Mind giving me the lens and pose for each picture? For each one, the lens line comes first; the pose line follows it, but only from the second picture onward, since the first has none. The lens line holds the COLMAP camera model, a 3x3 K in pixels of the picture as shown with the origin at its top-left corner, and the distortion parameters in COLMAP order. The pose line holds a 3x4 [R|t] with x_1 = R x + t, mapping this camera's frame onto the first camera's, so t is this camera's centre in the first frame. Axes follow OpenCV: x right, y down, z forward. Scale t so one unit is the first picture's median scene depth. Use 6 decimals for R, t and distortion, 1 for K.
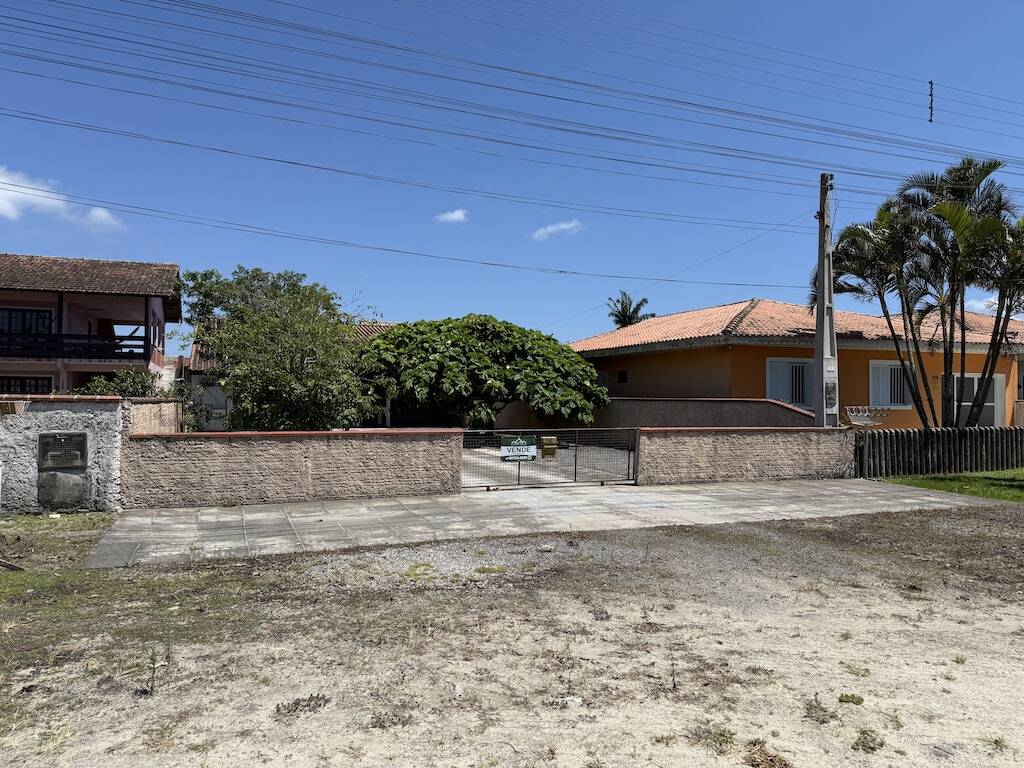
lens RADIAL K [[721.9, 0, 514.2], [0, 721.9, 386.1], [0, 0, 1]] dist [0.048454, -0.050902]
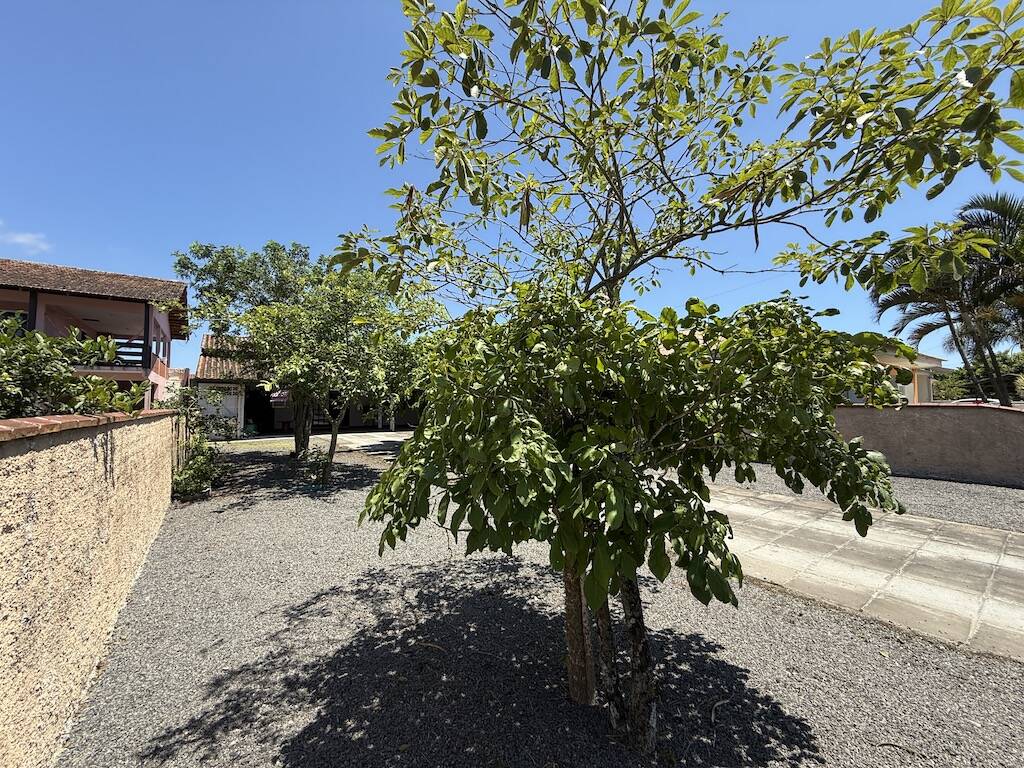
lens RADIAL K [[408.2, 0, 513.9], [0, 408.2, 387.7], [0, 0, 1]] dist [-0.002316, -0.000085]
pose [[0.969969, 0.000506, 0.243228, -0.267253], [0.004537, 0.999786, -0.020172, 0.006140], [-0.243187, 0.020670, 0.969759, 0.588837]]
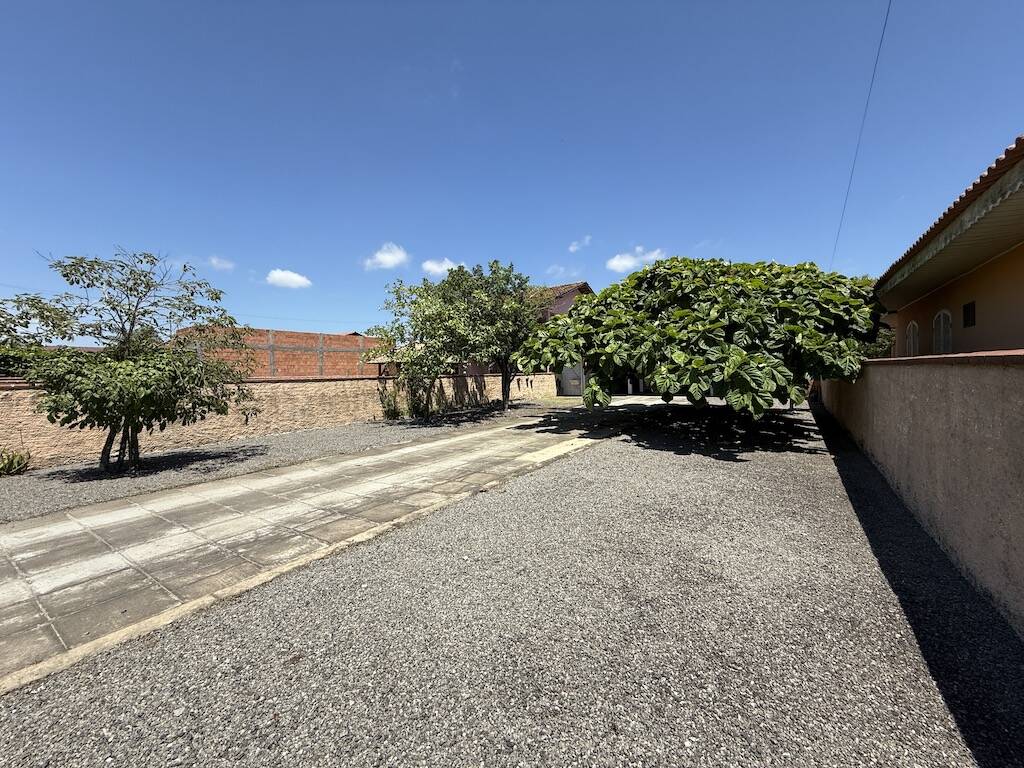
lens RADIAL K [[408.2, 0, 514.0], [0, 408.2, 374.9], [0, 0, 1]] dist [-0.002316, -0.000085]
pose [[0.558154, -0.016439, -0.829574, 0.288429], [0.041444, 0.999108, 0.008087, 0.017410], [0.828701, -0.038895, 0.558338, 0.784549]]
